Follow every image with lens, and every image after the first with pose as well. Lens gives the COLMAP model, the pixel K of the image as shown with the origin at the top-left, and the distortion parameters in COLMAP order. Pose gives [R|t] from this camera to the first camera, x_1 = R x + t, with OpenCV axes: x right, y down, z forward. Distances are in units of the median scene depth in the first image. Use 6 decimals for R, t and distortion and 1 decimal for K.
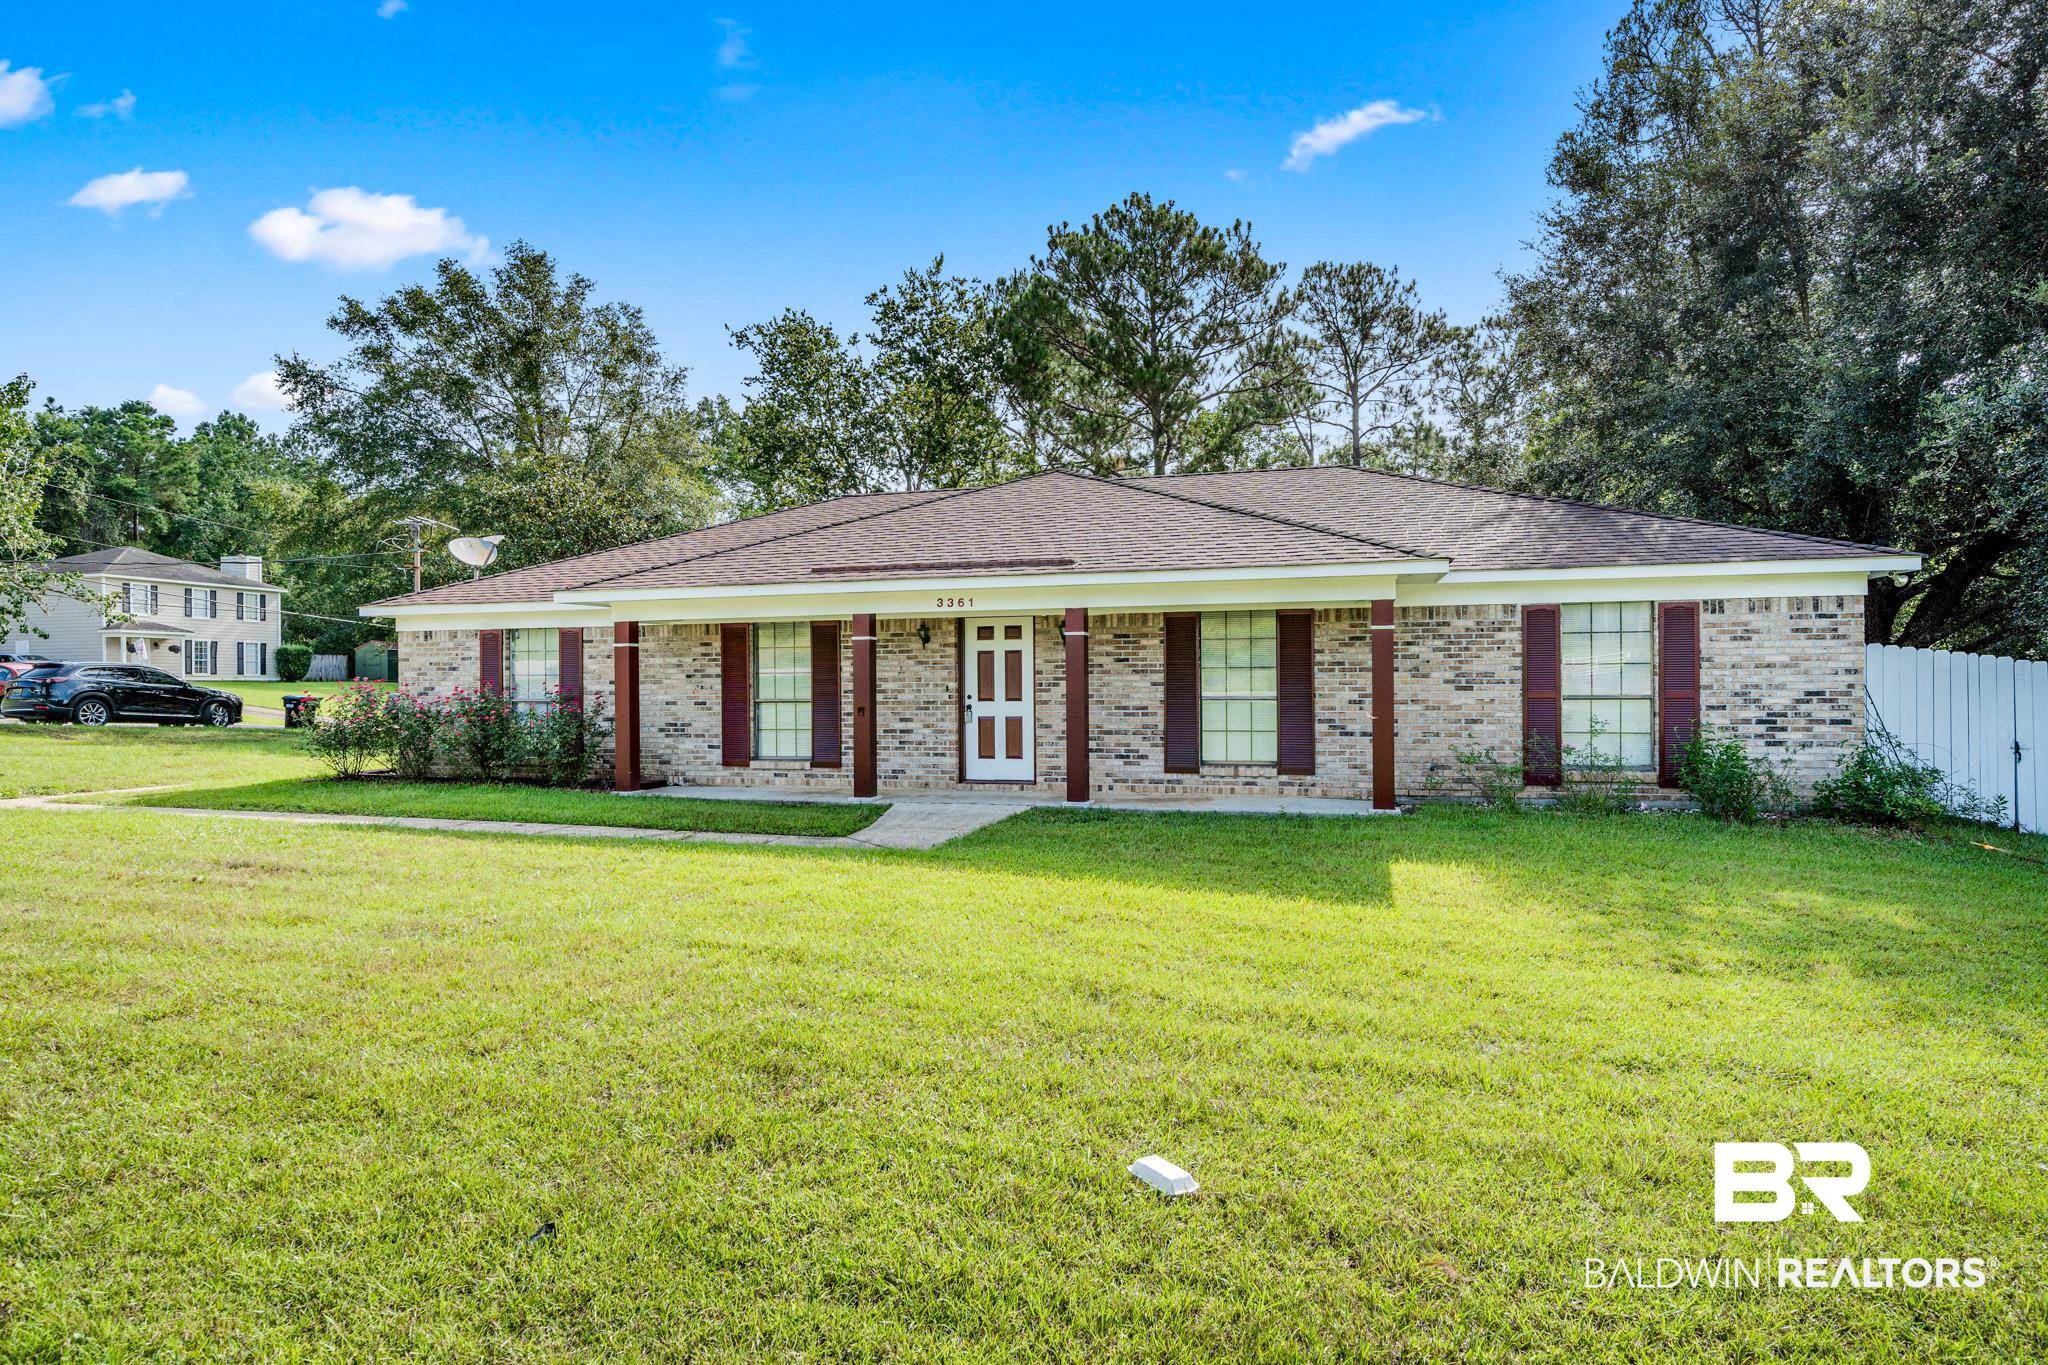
lens RADIAL K [[1093.3, 0, 1028.0], [0, 1093.3, 676.7], [0, 0, 1]] dist [0.004847, -0.002694]
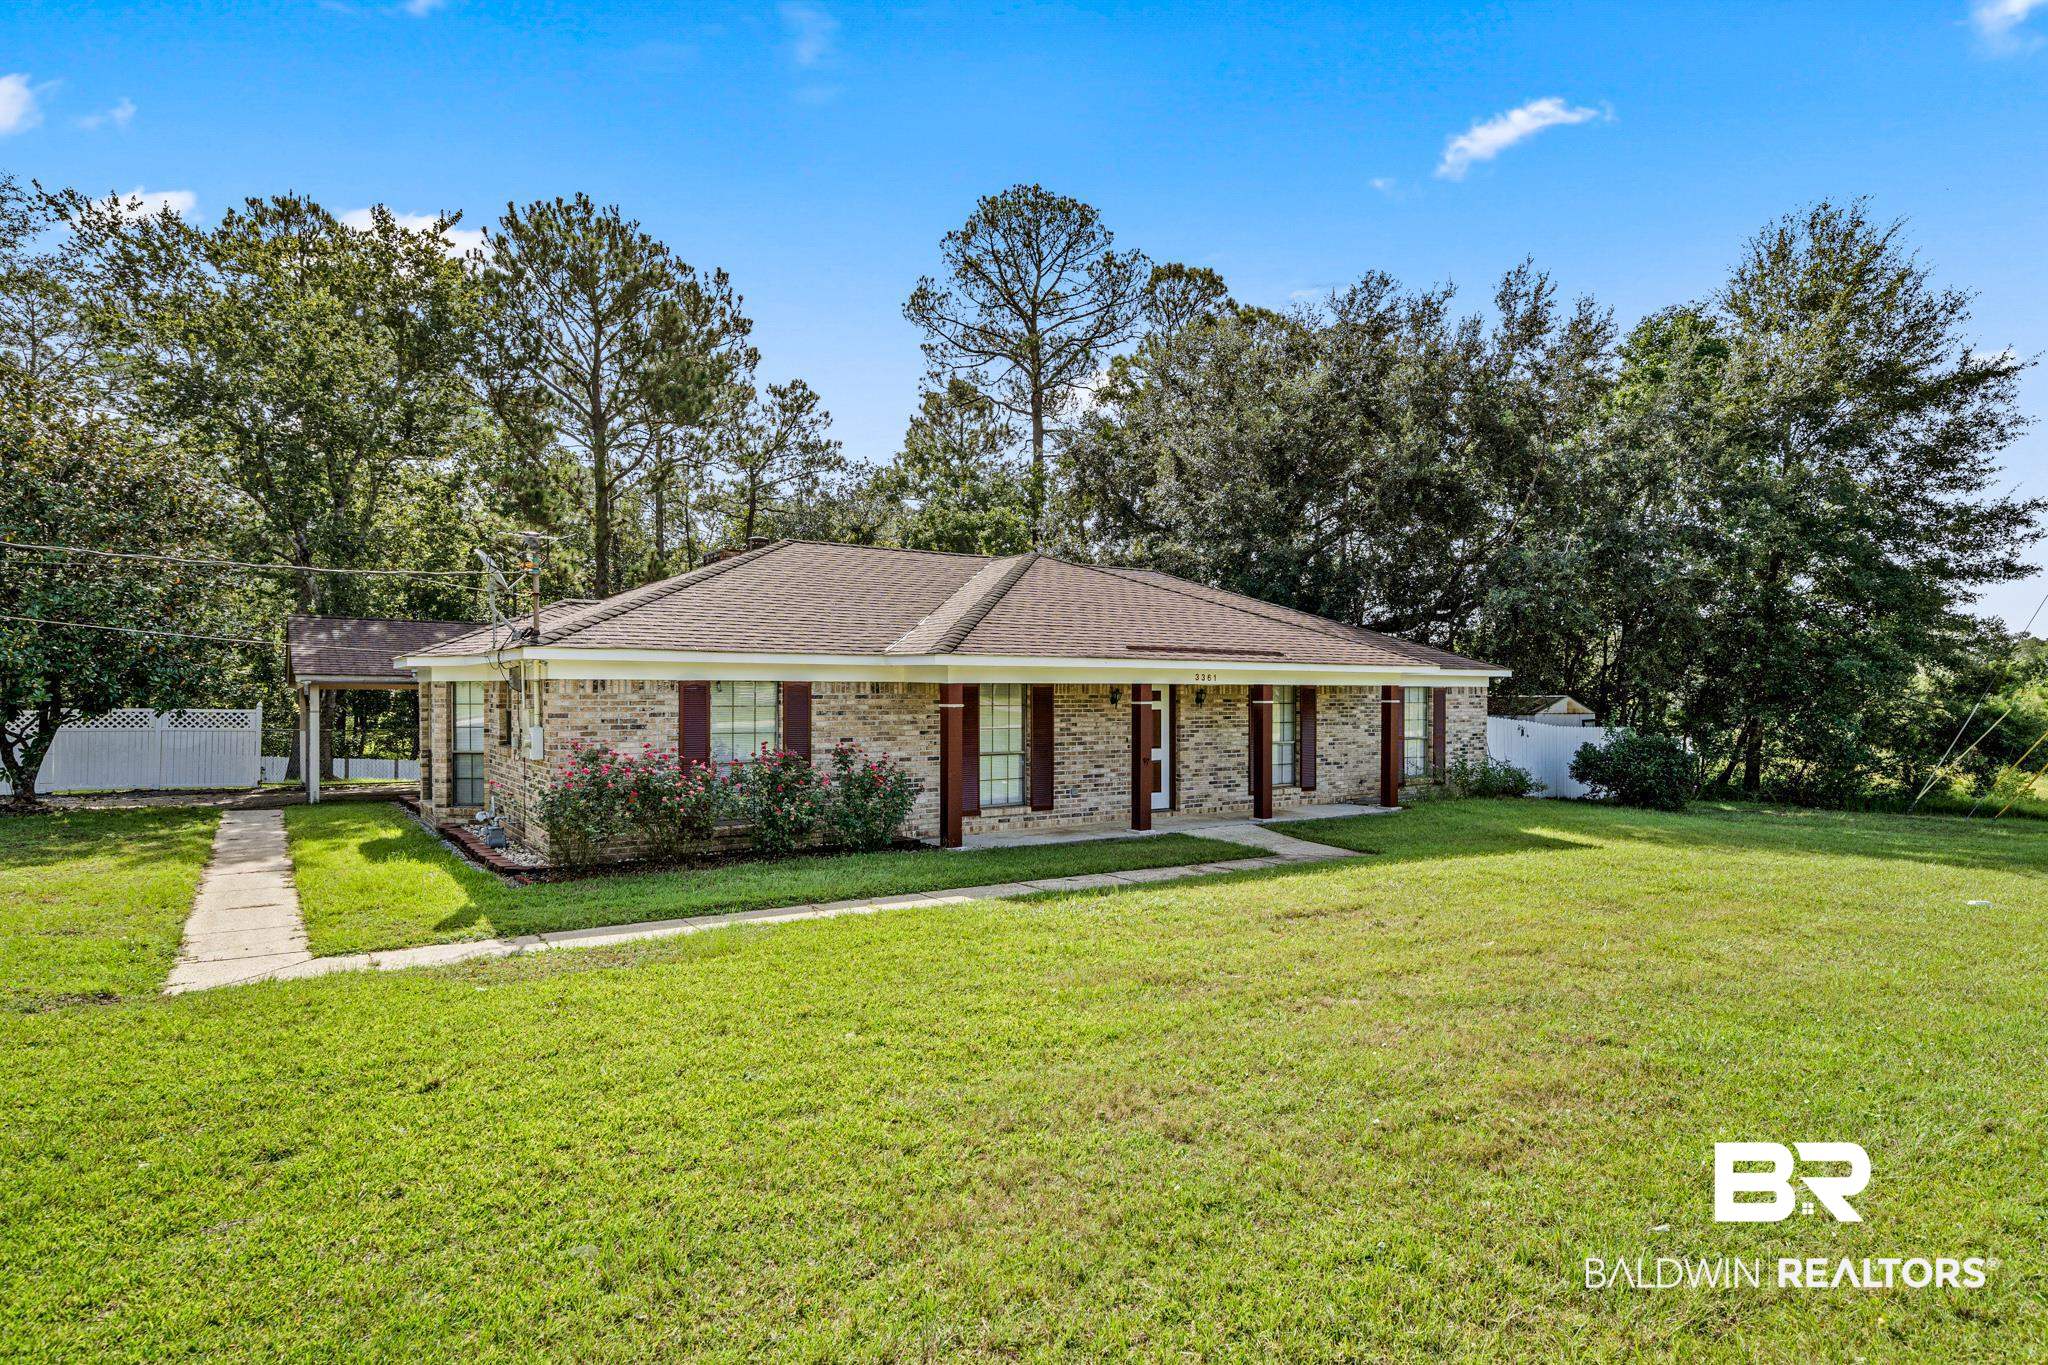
lens RADIAL K [[1093.3, 0, 1028.3], [0, 1093.3, 699.5], [0, 0, 1]] dist [0.004847, -0.002694]
pose [[0.633755, 0.004506, 0.773521, -1.088846], [-0.011032, 0.999934, 0.003214, -0.037630], [-0.773455, -0.010571, 0.633763, 0.281861]]
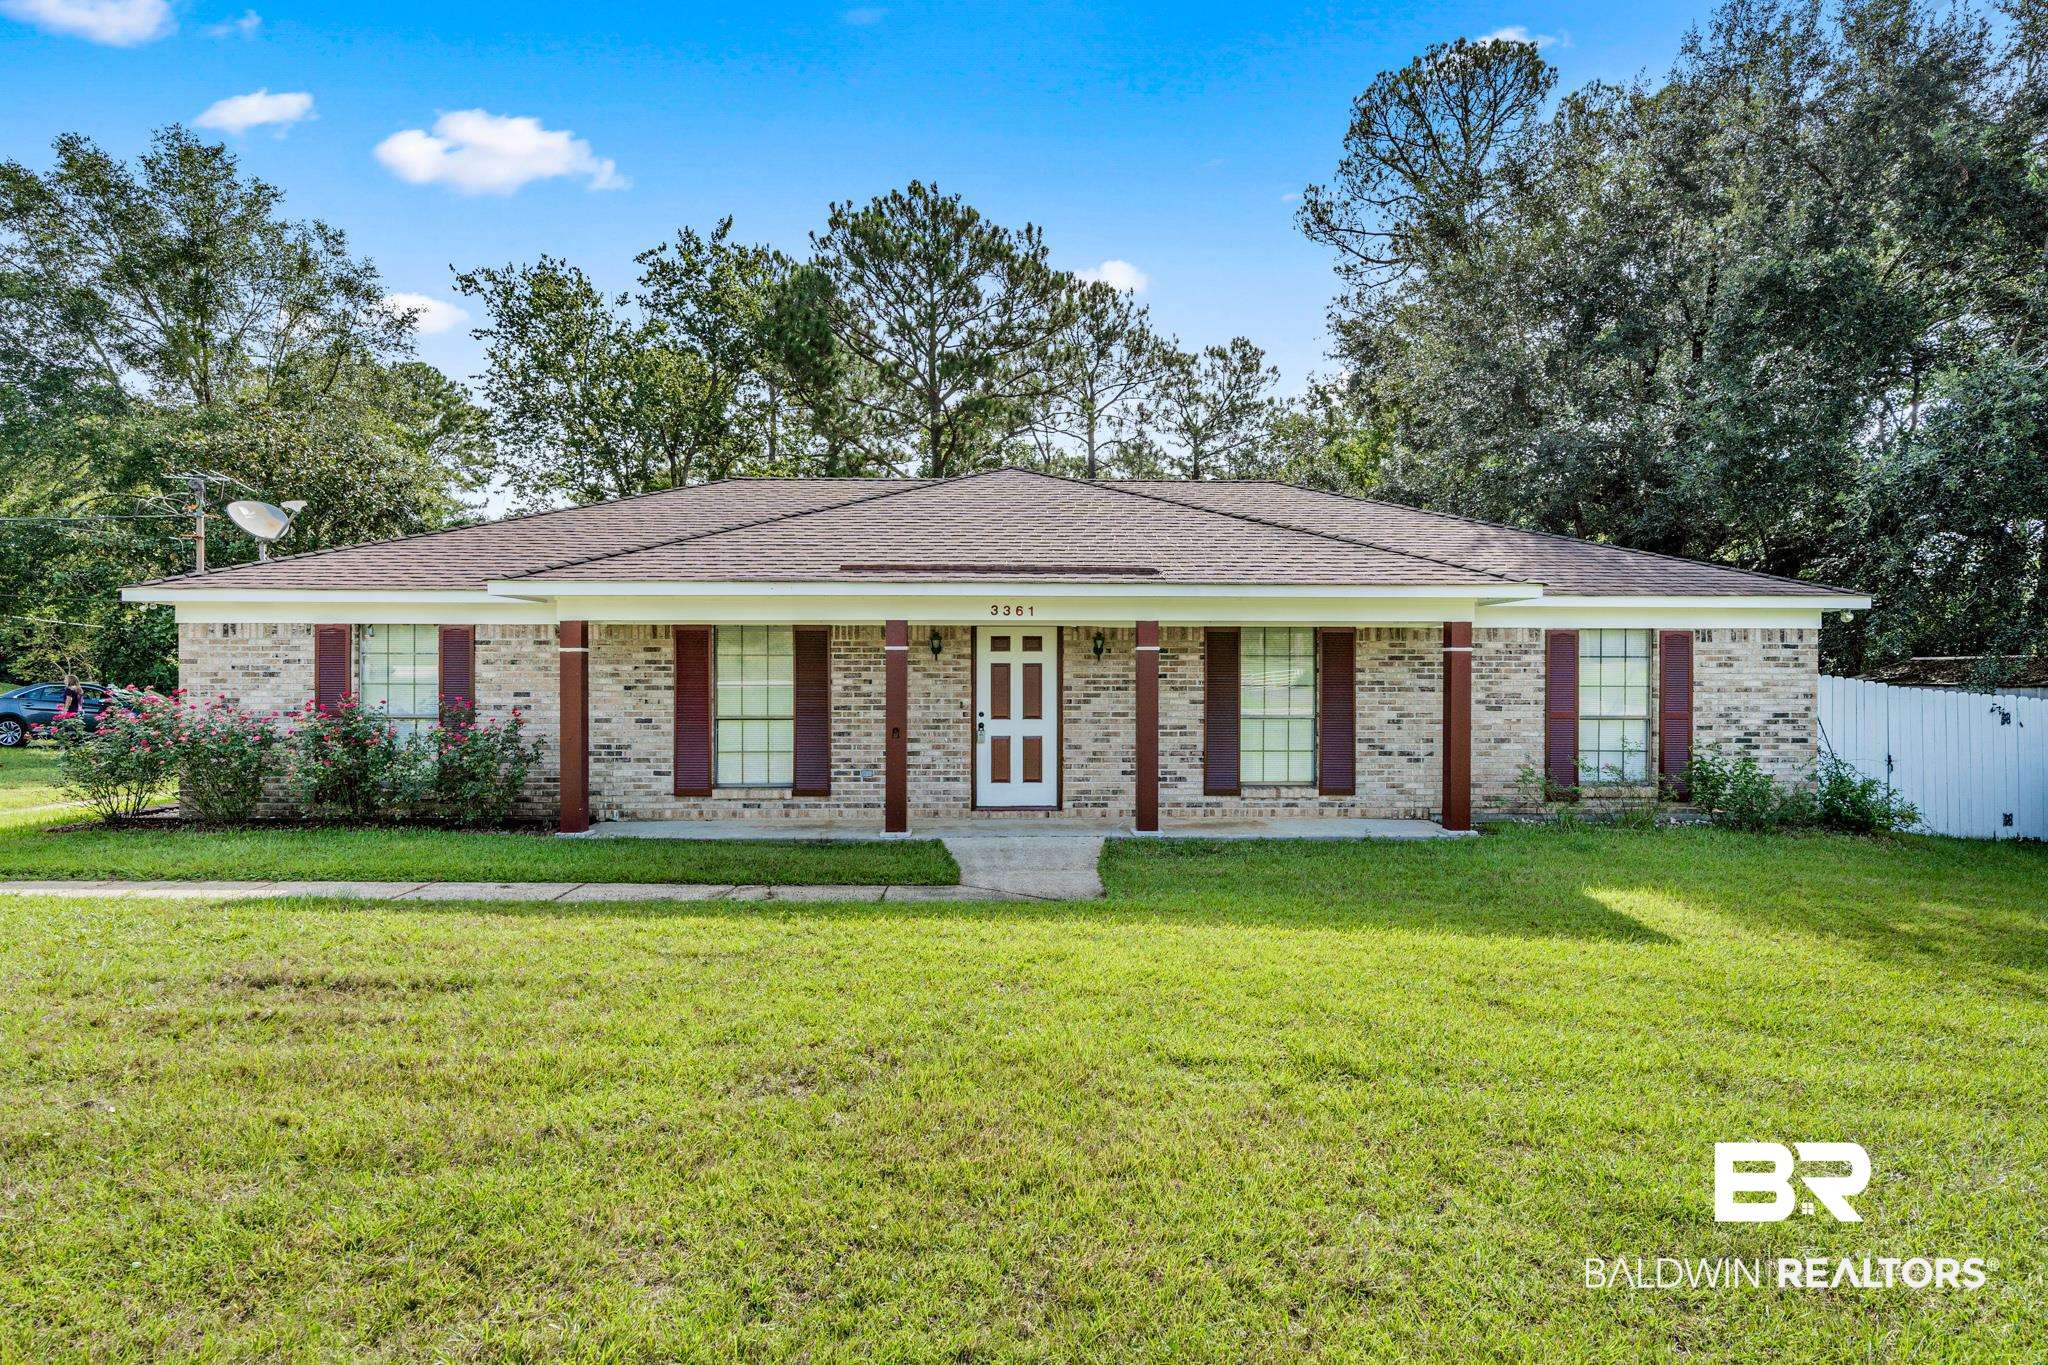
lens RADIAL K [[1093.3, 0, 1023.8], [0, 1093.3, 686.3], [0, 0, 1]] dist [0.004847, -0.002694]
pose [[0.952515, 0.008078, 0.304383, -0.288908], [-0.010779, 0.999916, 0.007194, -0.011154], [-0.304300, -0.010133, 0.952522, 0.130930]]
